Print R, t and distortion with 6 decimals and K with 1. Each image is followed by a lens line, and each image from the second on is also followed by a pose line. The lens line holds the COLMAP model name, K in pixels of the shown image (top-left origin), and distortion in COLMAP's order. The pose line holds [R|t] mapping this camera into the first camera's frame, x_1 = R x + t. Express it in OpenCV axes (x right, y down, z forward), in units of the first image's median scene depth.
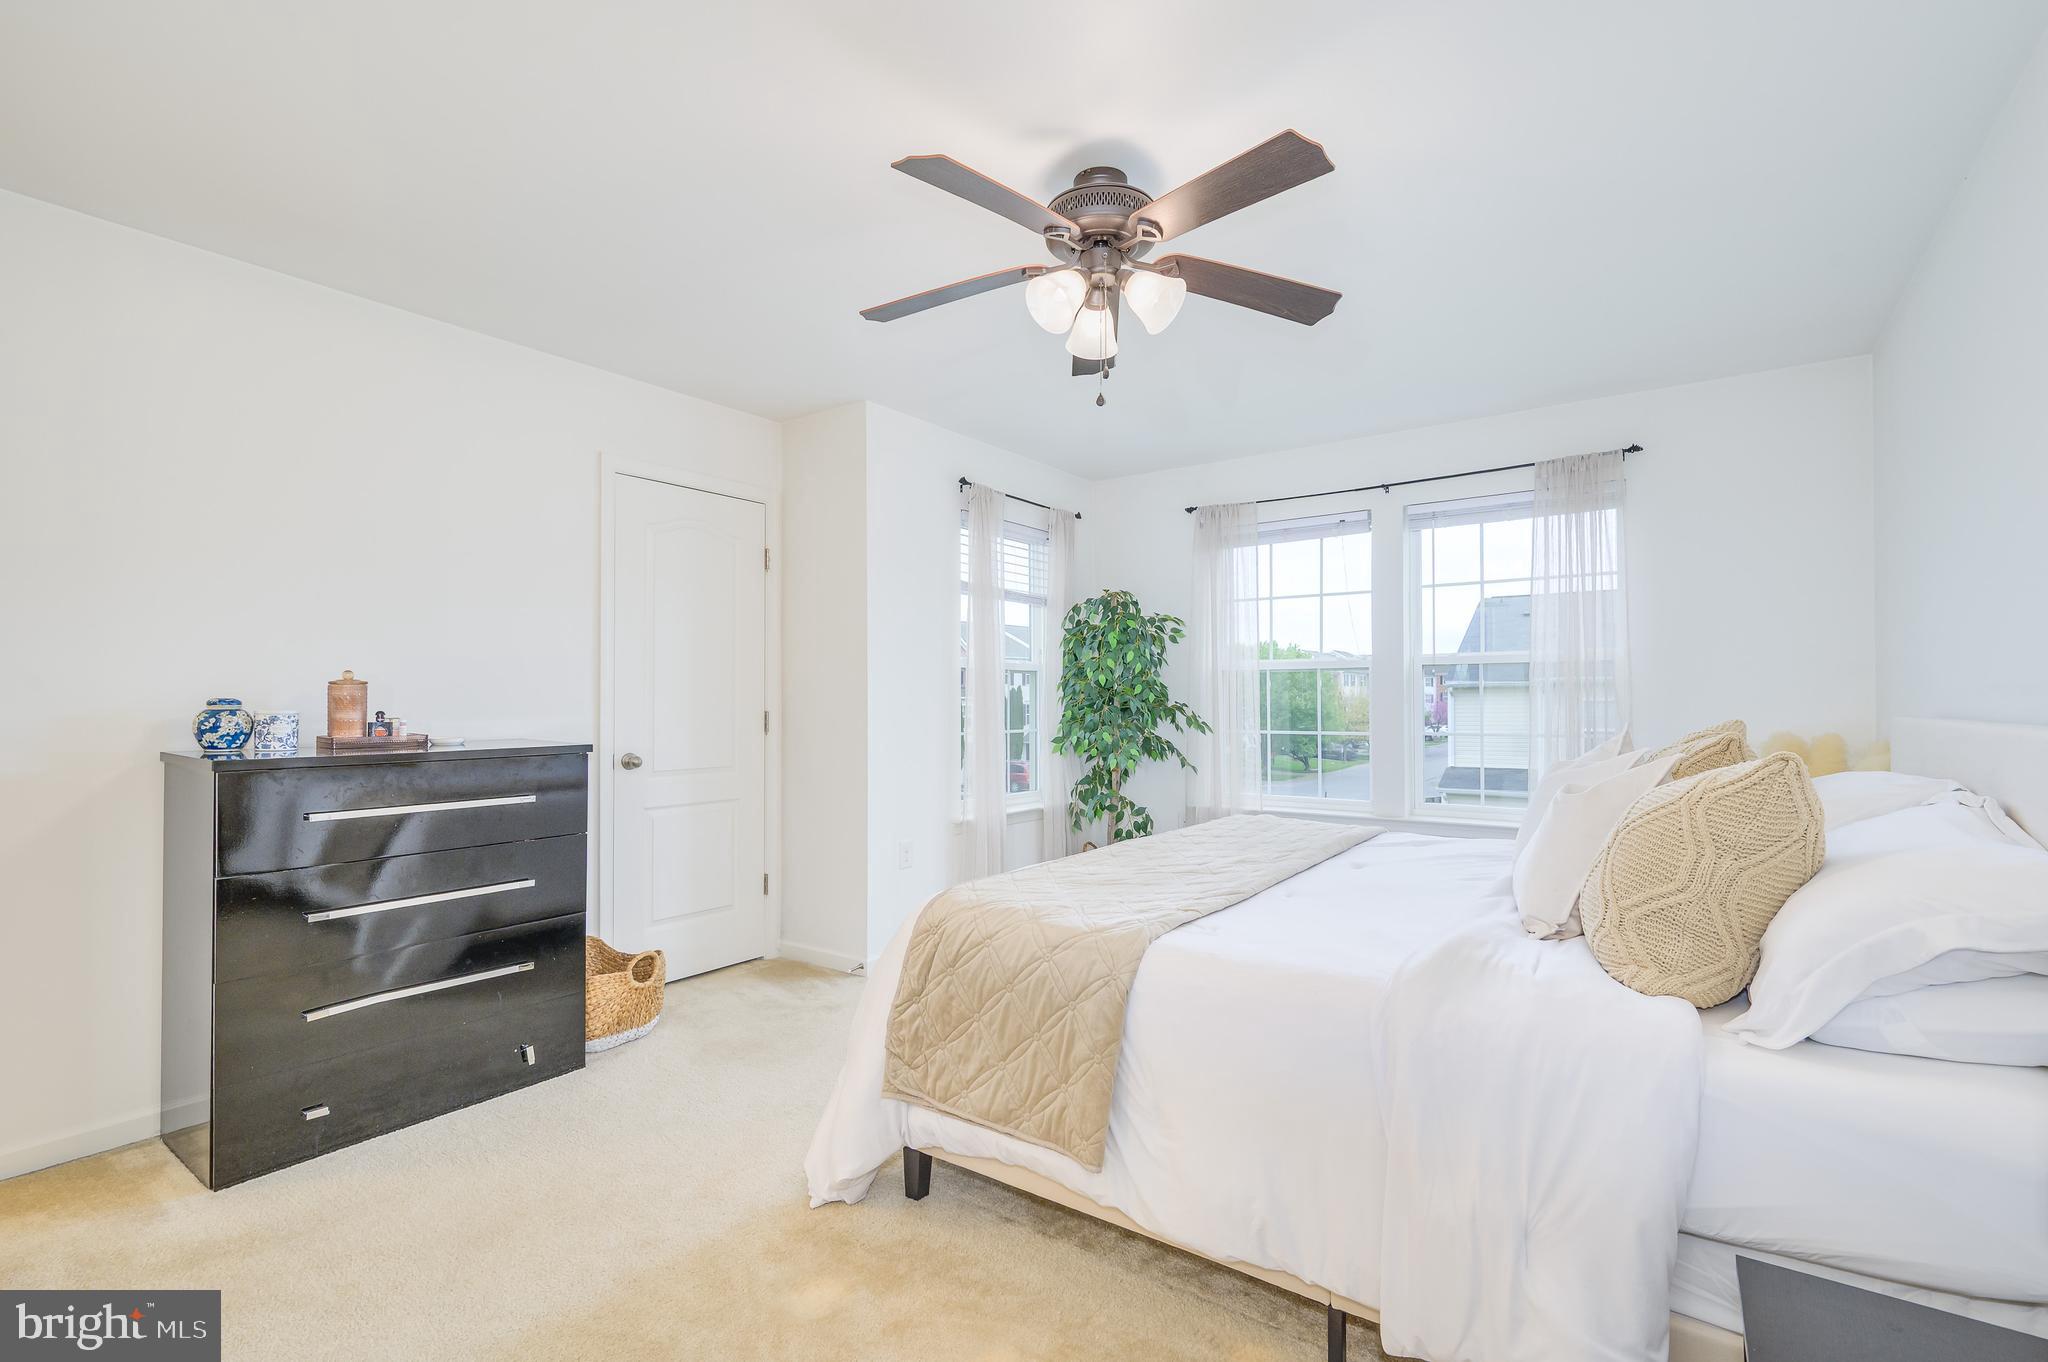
lens RADIAL K [[929.1, 0, 1033.8], [0, 929.1, 687.0], [0, 0, 1]] dist [0.000212, 0.000113]
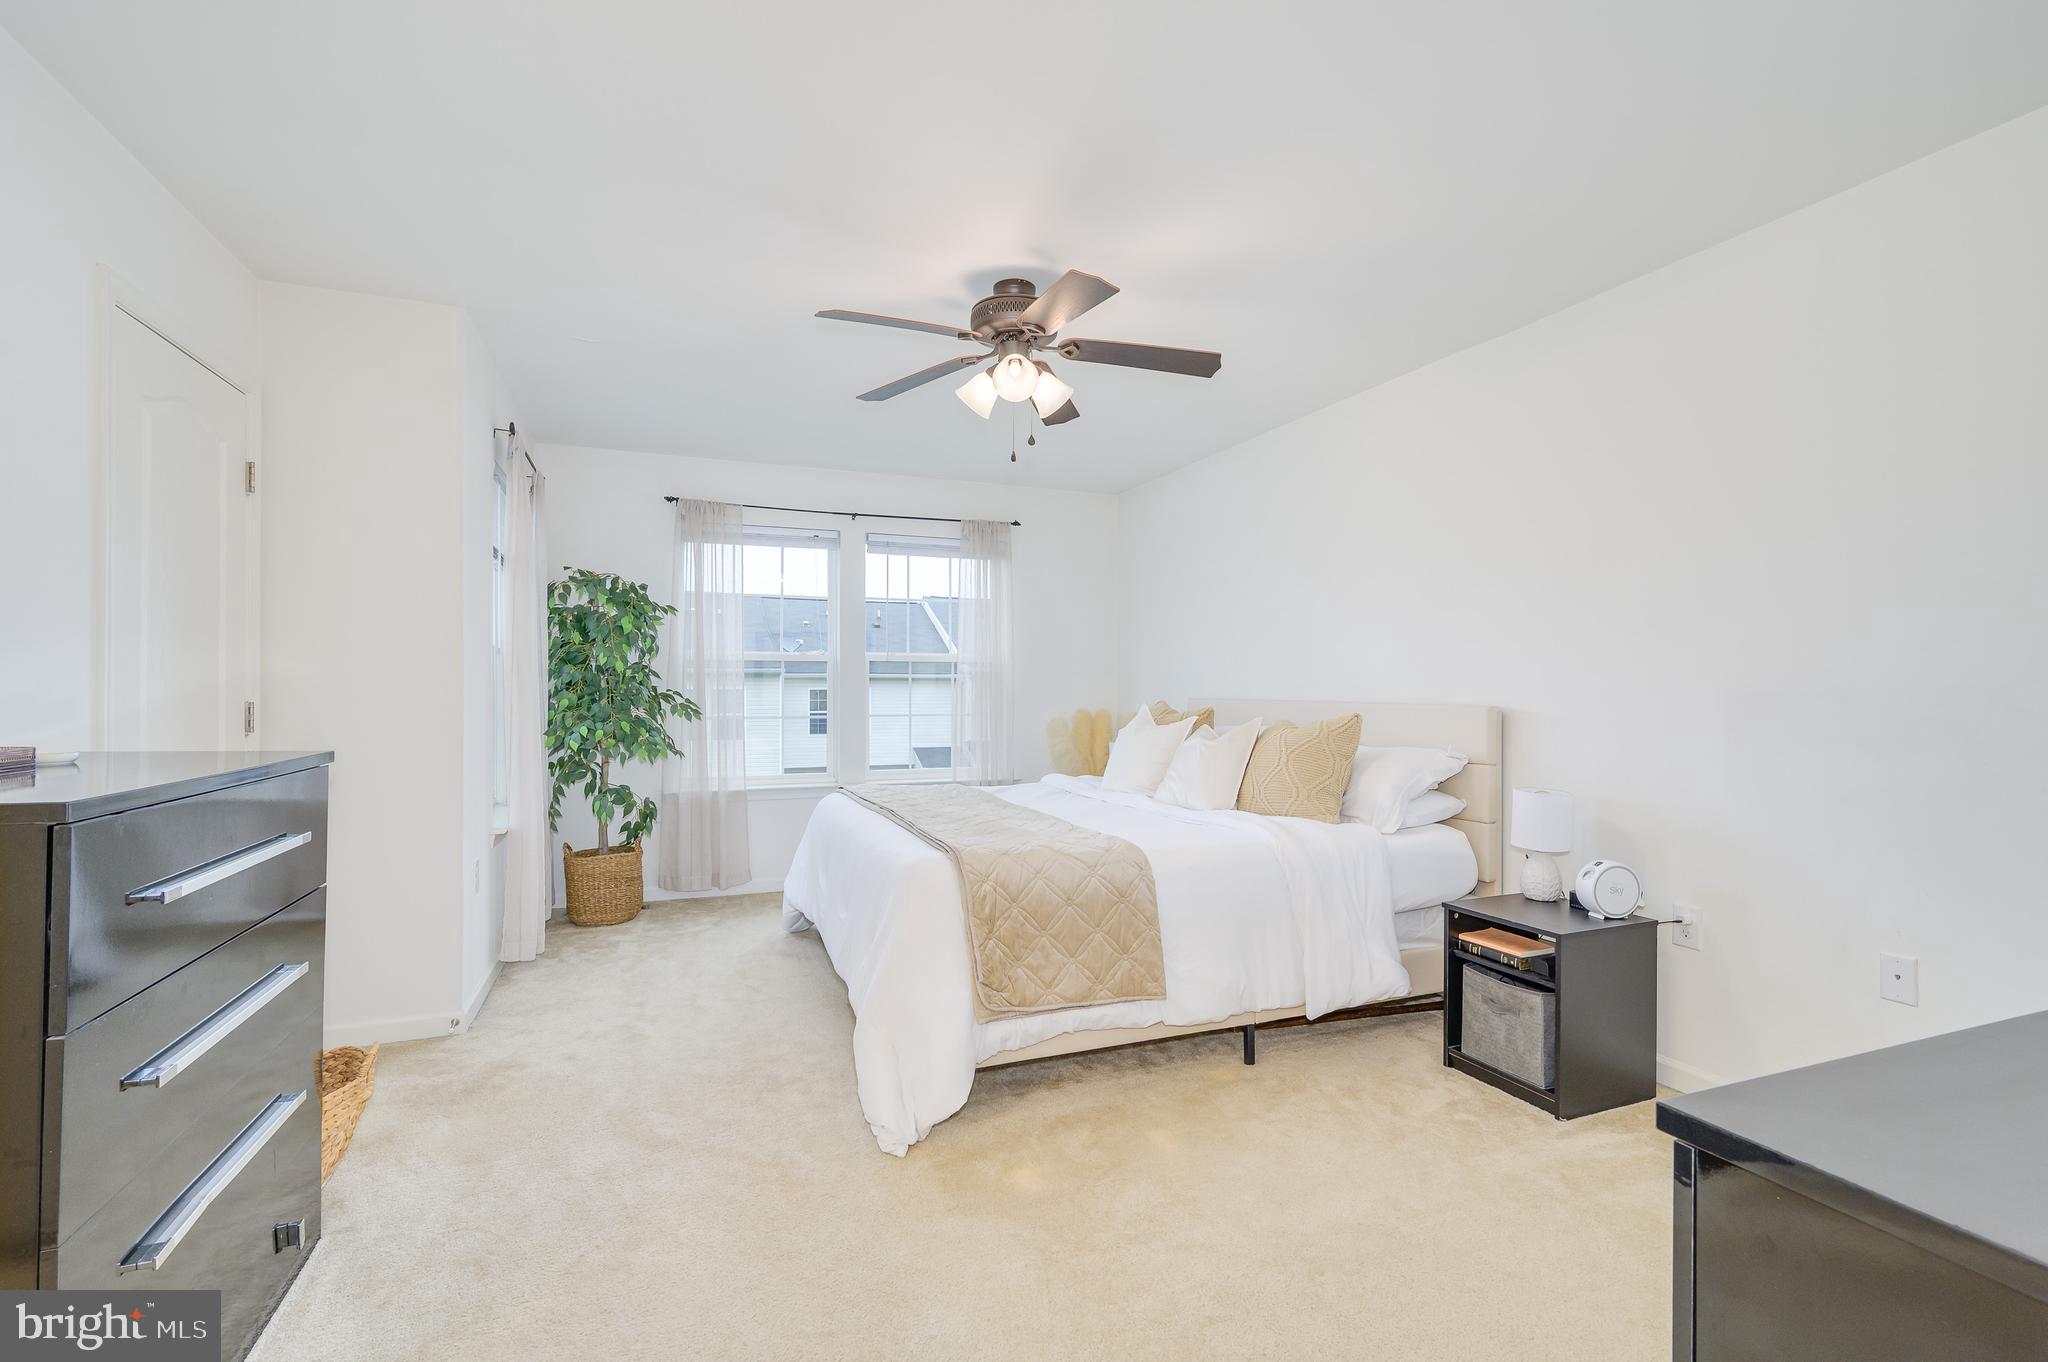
lens RADIAL K [[929.1, 0, 1033.8], [0, 929.1, 687.0], [0, 0, 1]] dist [0.000212, 0.000113]
pose [[0.528976, 0.005014, 0.848622, -0.535575], [-0.016092, 0.999862, 0.004123, 0.002326], [-0.848484, -0.015837, 0.528984, 0.148782]]
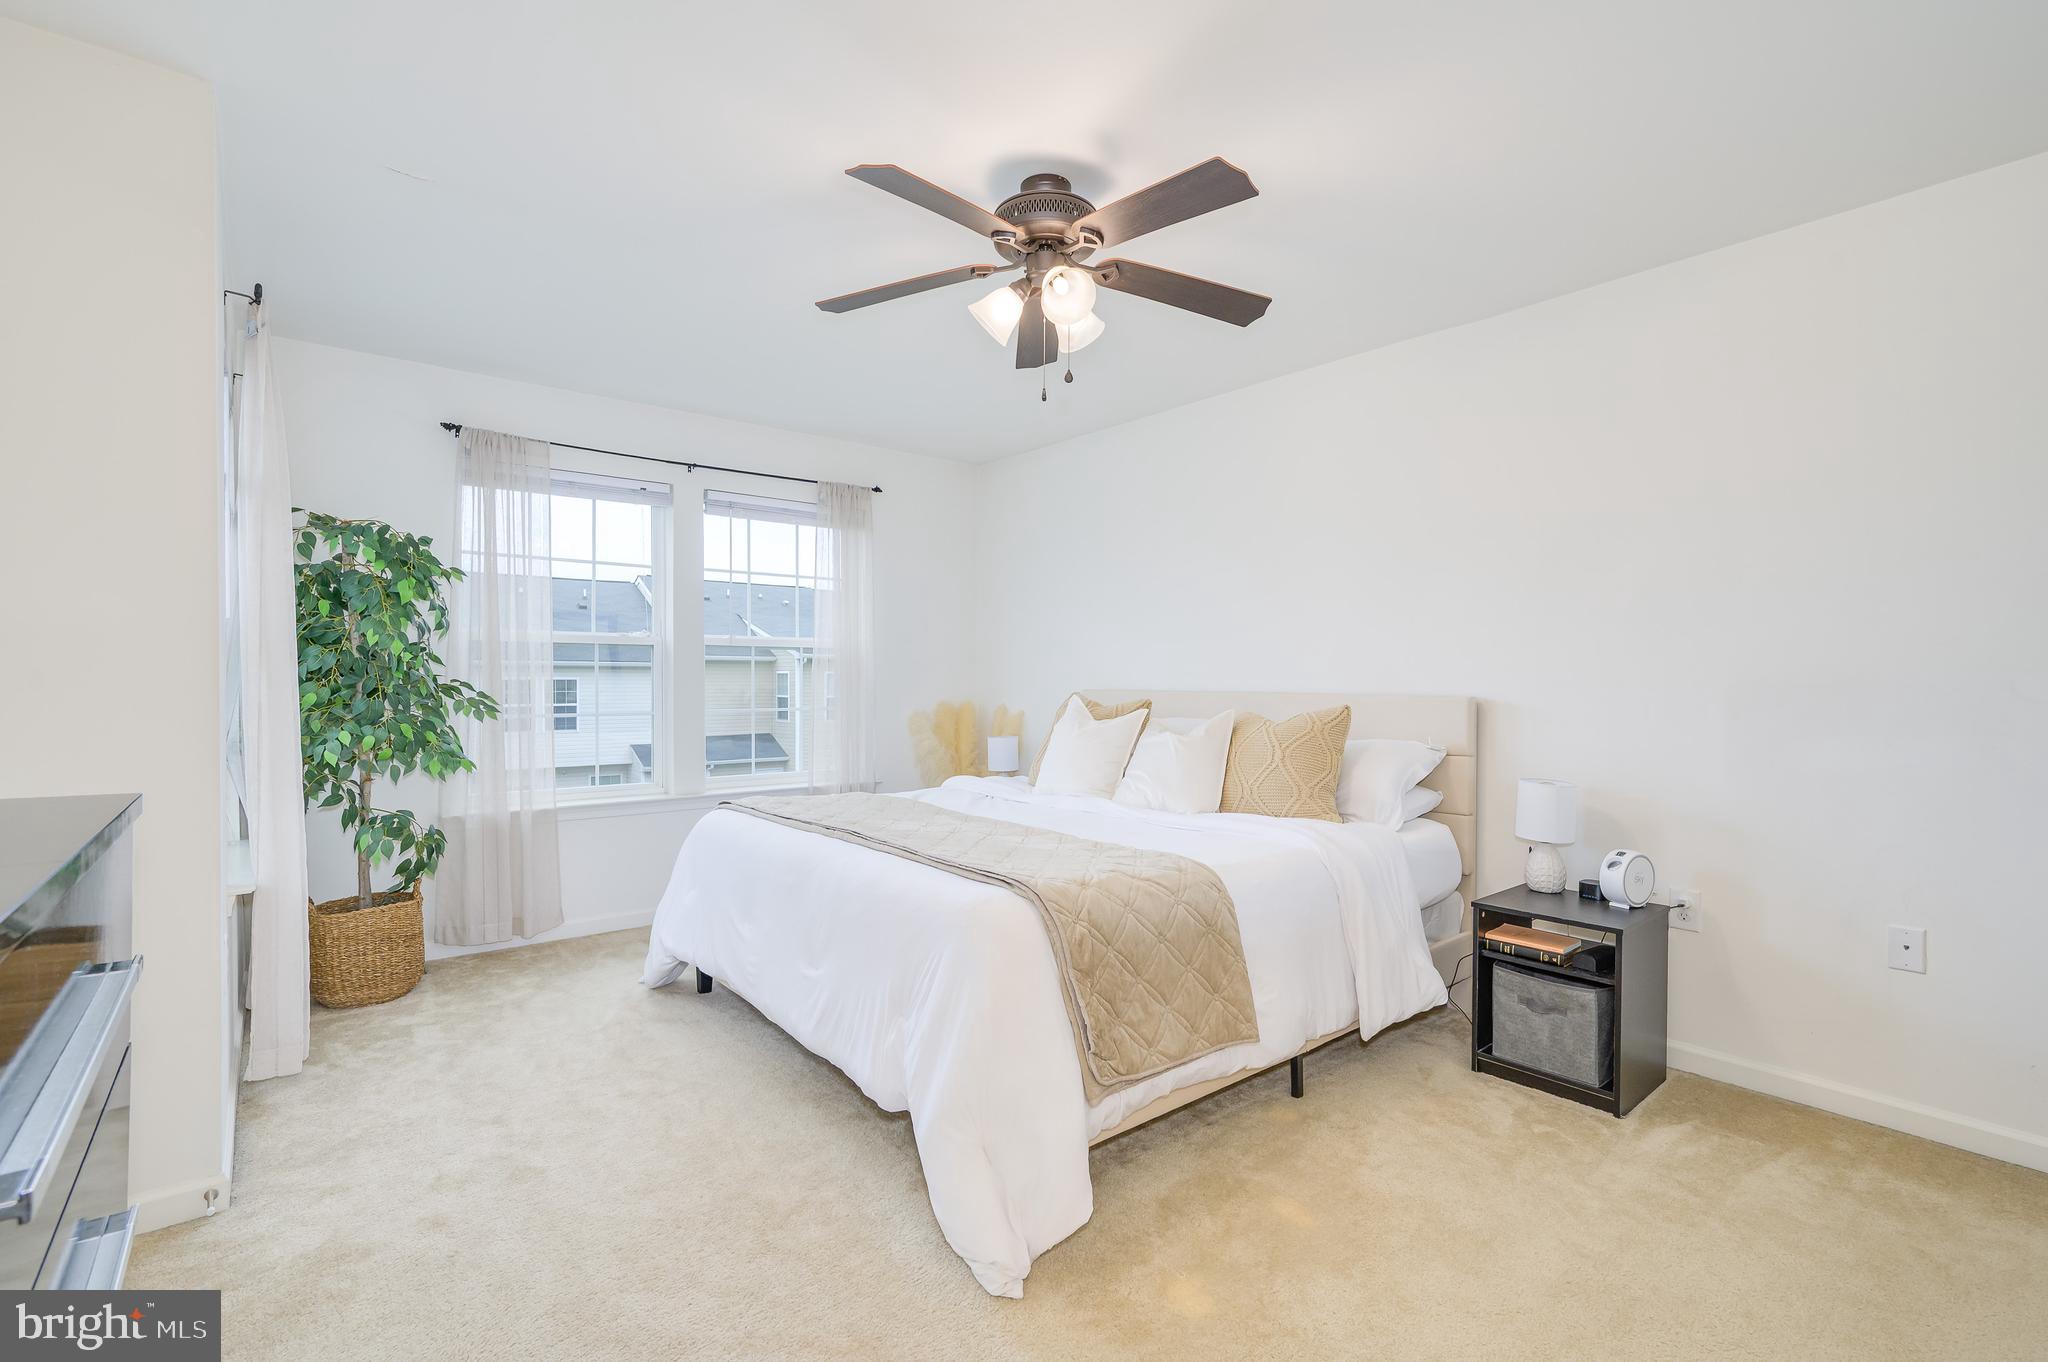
lens RADIAL K [[938.1, 0, 1029.8], [0, 938.1, 687.0], [0, 0, 1]] dist [0.001026, -0.000051]
pose [[0.247299, -0.005762, 0.968922, -0.513486], [-0.017214, 0.999798, 0.010339, 0.005845], [-0.968786, -0.019236, 0.247150, 0.393713]]
